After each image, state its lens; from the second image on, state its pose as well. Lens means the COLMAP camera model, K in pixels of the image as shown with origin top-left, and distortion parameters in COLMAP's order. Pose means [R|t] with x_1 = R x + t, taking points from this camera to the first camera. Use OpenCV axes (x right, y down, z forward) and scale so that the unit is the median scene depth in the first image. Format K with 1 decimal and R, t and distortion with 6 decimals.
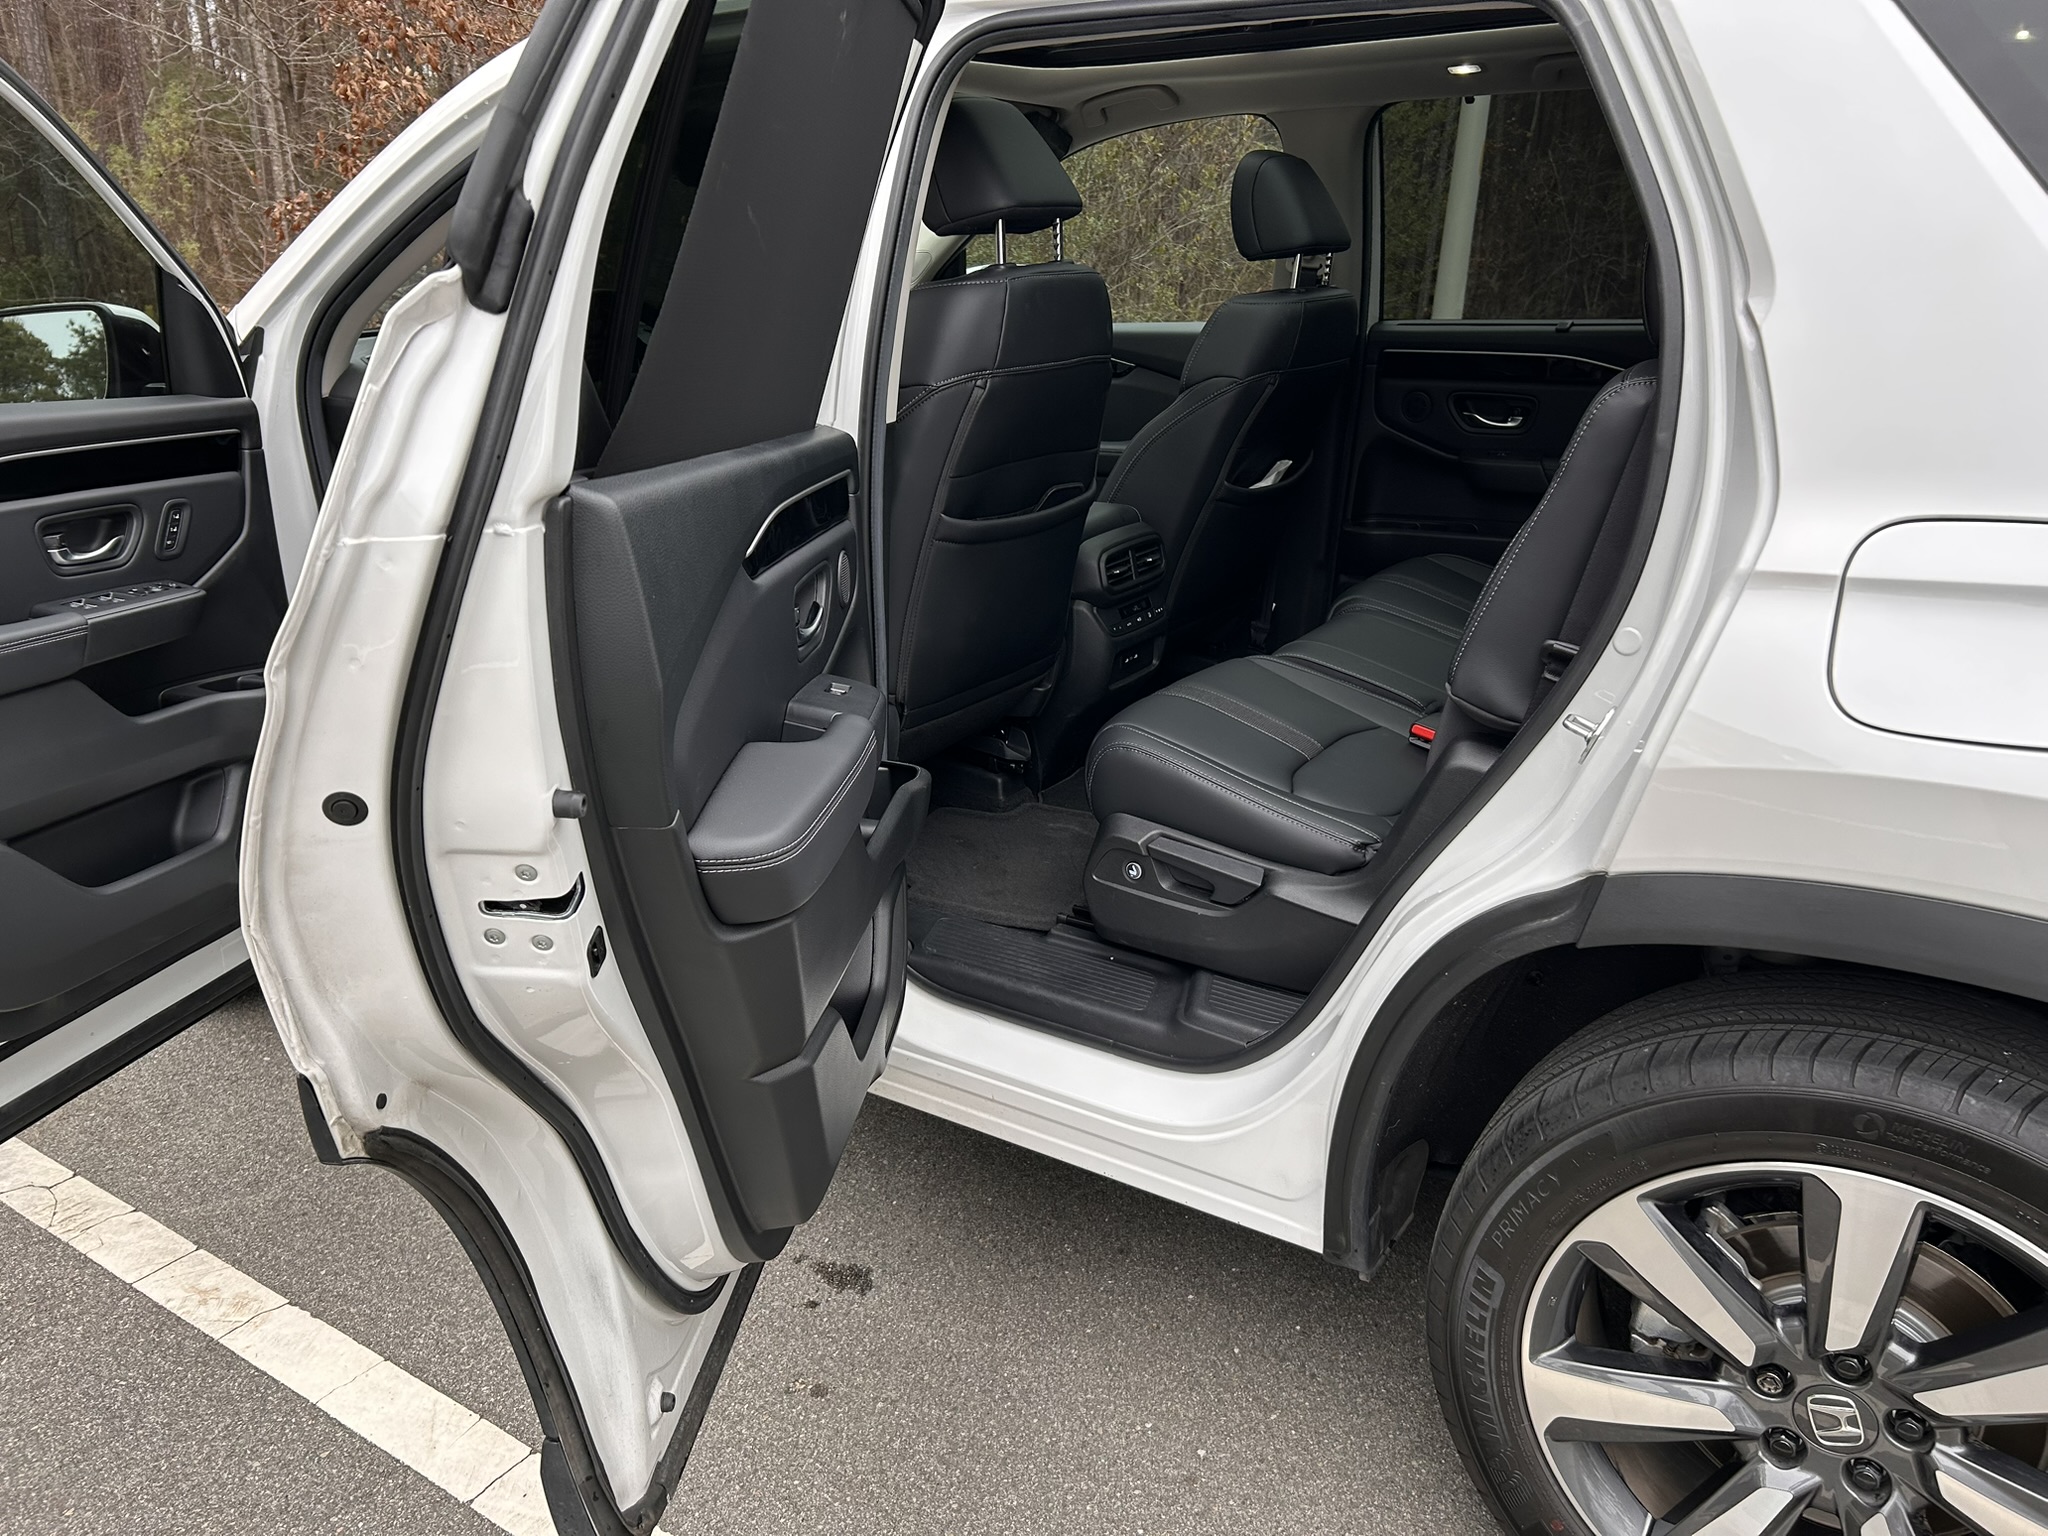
lens RADIAL K [[1492.7, 0, 1024.0], [0, 1492.7, 768.0], [0, 0, 1]] dist [0.030443, -0.067288]
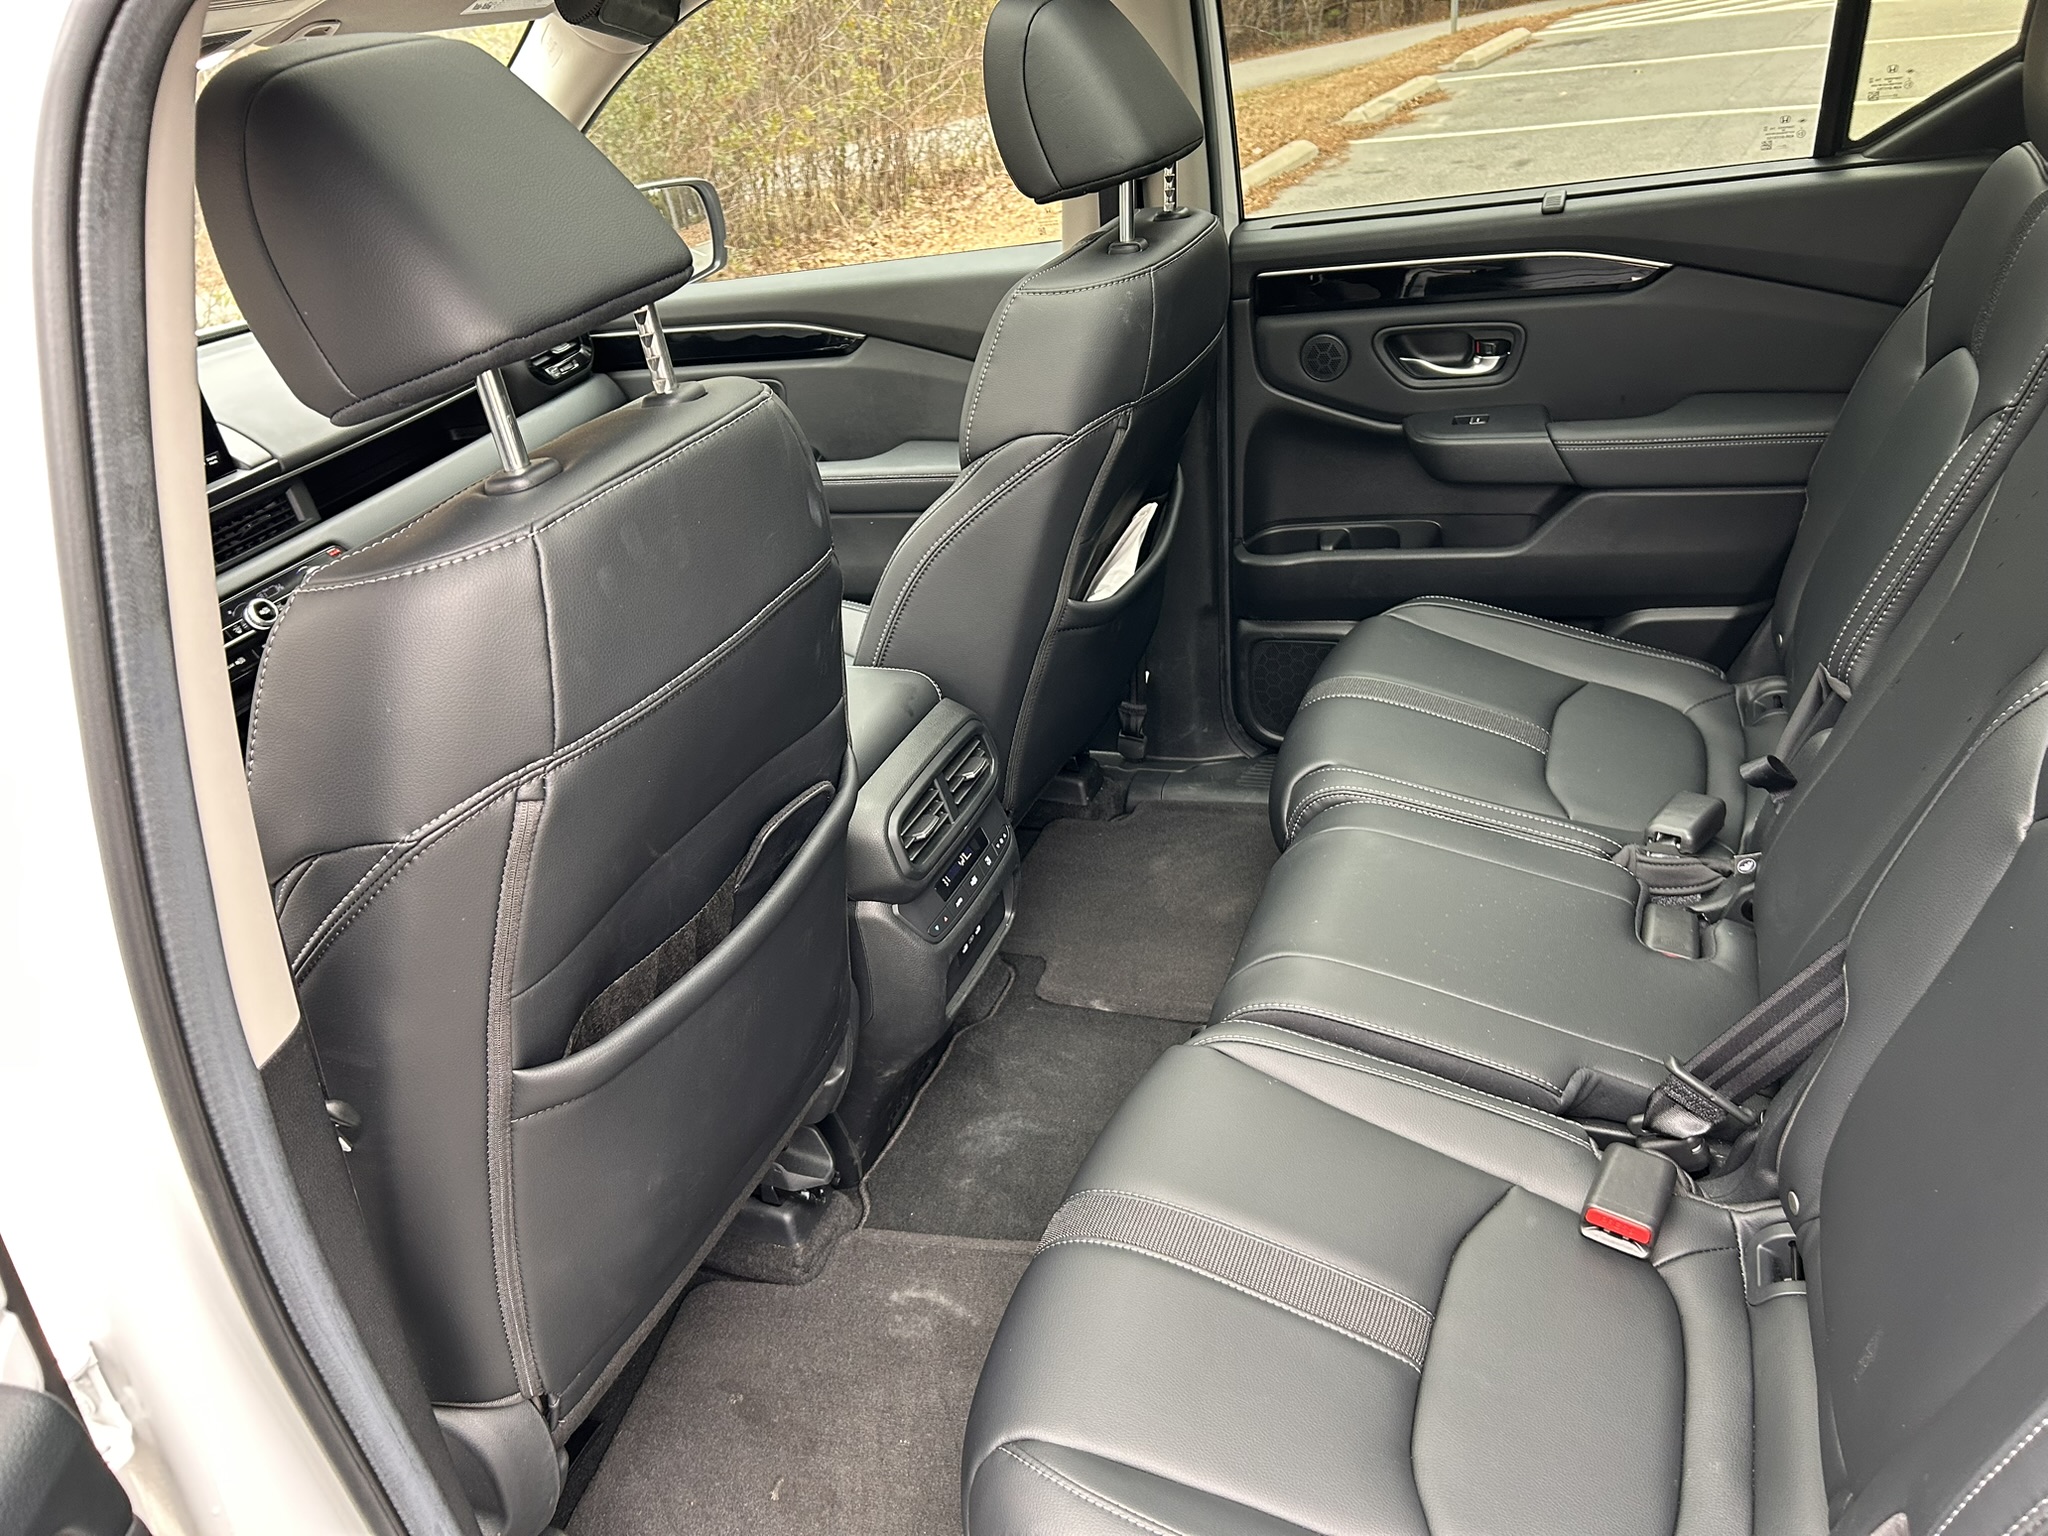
lens RADIAL K [[1545.4, 0, 1024.0], [0, 1545.4, 768.0], [0, 0, 1]] dist [0.029677, -0.001920]
pose [[0.973011, -0.204642, 0.106636, 0.043405], [0.190097, 0.972807, 0.132327, -0.221518], [-0.130816, -0.108484, 0.985453, 0.432192]]
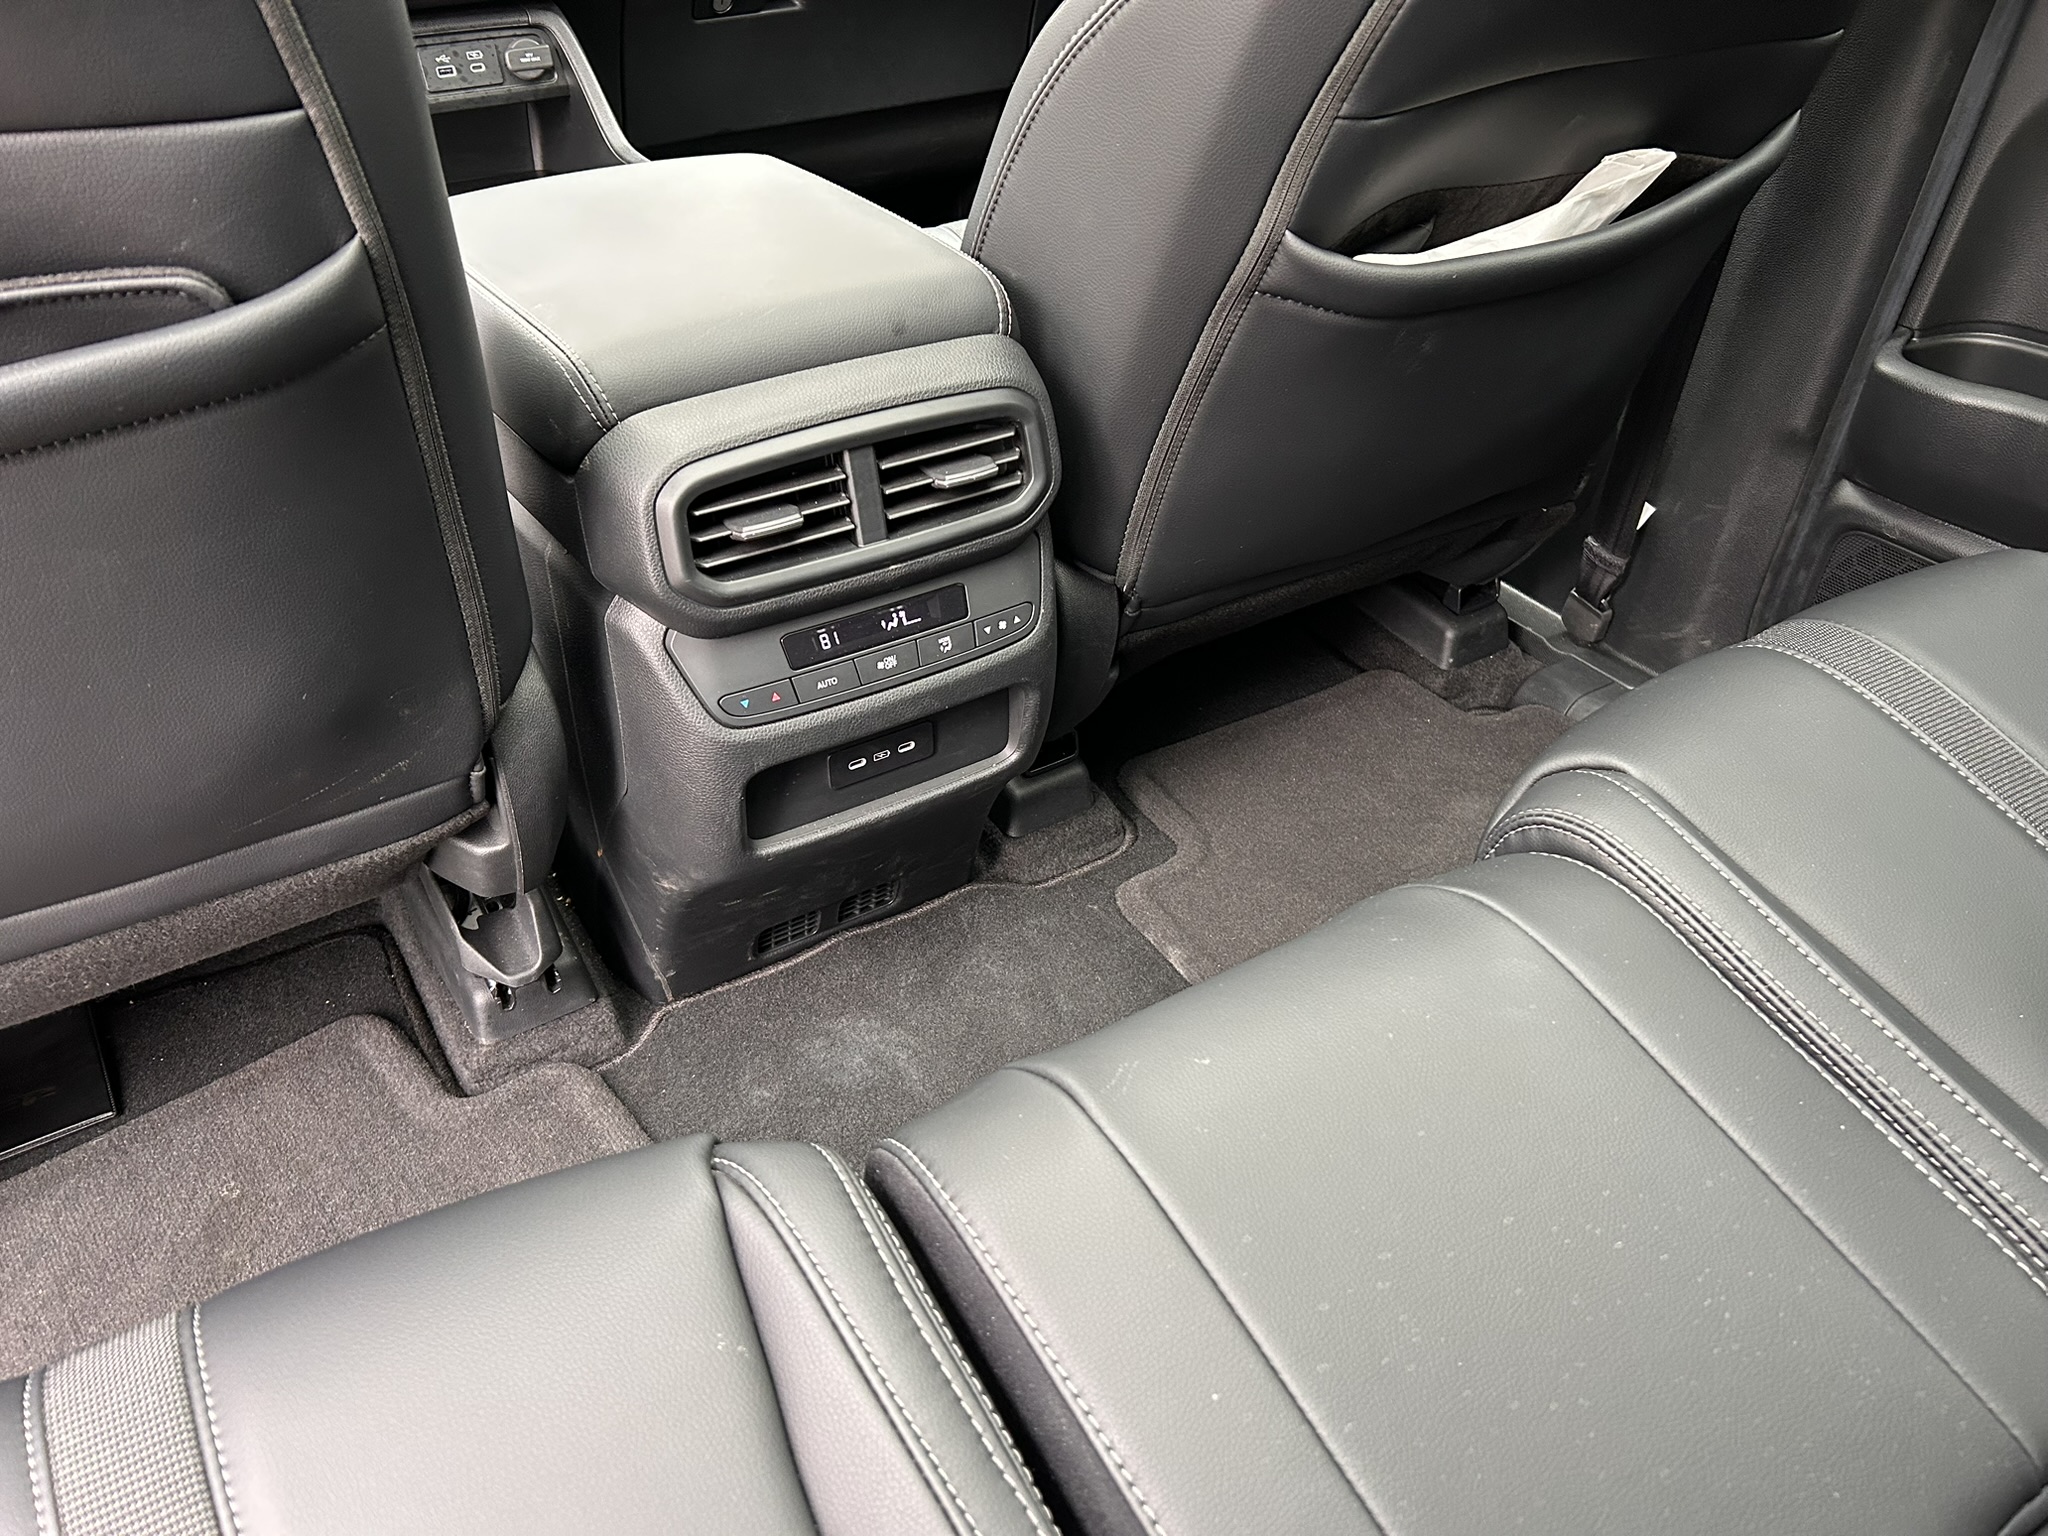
lens RADIAL K [[1492.7, 0, 1024.0], [0, 1492.7, 768.0], [0, 0, 1]] dist [0.030443, -0.067288]
pose [[0.893042, 0.256926, -0.369410, 0.232058], [-0.146943, 0.942471, 0.300259, -0.183073], [0.425303, -0.213862, 0.879420, 0.745048]]
